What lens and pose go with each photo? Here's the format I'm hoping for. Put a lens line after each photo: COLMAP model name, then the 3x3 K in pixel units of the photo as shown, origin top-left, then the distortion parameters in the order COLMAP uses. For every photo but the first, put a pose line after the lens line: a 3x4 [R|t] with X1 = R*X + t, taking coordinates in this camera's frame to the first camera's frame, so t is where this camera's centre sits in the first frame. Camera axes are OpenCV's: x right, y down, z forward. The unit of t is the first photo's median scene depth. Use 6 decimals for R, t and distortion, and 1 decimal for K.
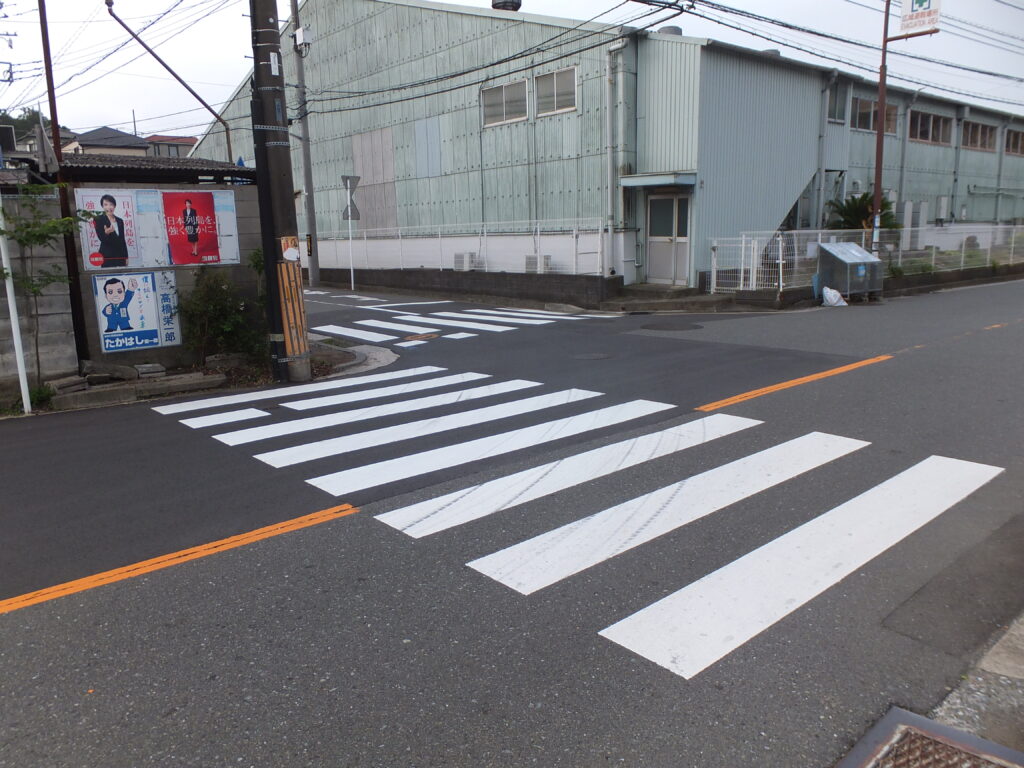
lens RADIAL K [[768.4, 0, 516.1], [0, 768.4, 391.2], [0, 0, 1]] dist [-0.024752, 0.010594]
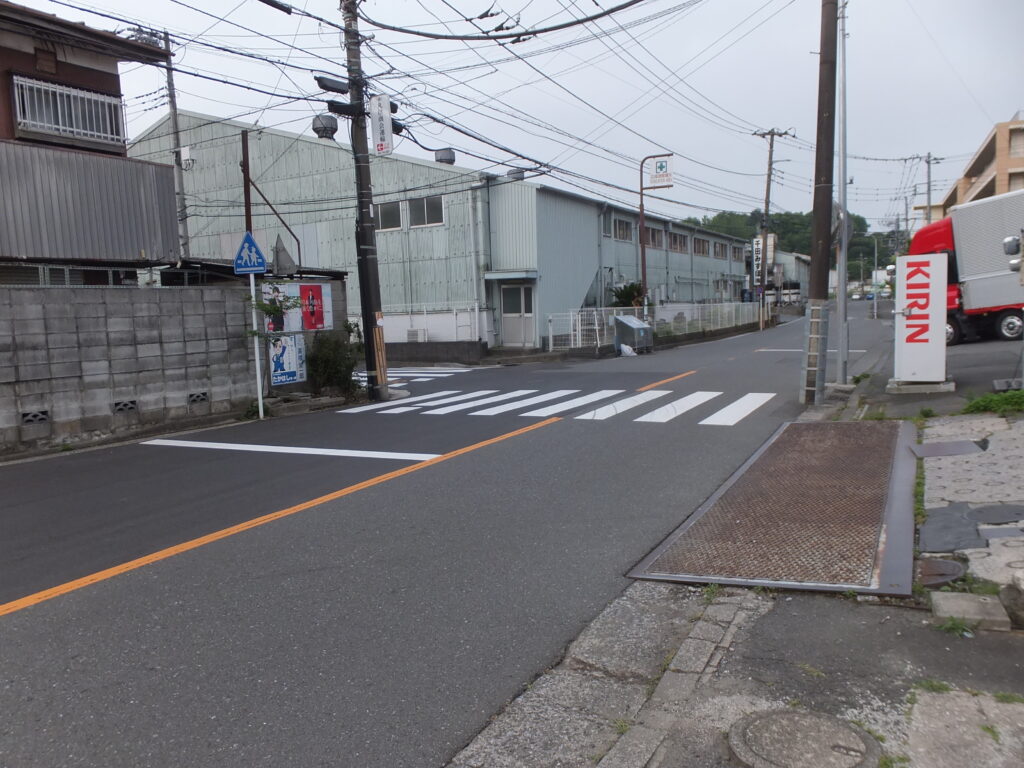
lens RADIAL K [[768.4, 0, 516.1], [0, 768.4, 391.2], [0, 0, 1]] dist [-0.024752, 0.010594]
pose [[0.934862, -0.048642, 0.351664, -0.321841], [0.086588, 0.991895, -0.092985, 0.077472], [-0.344290, 0.117378, 0.931497, -0.326019]]
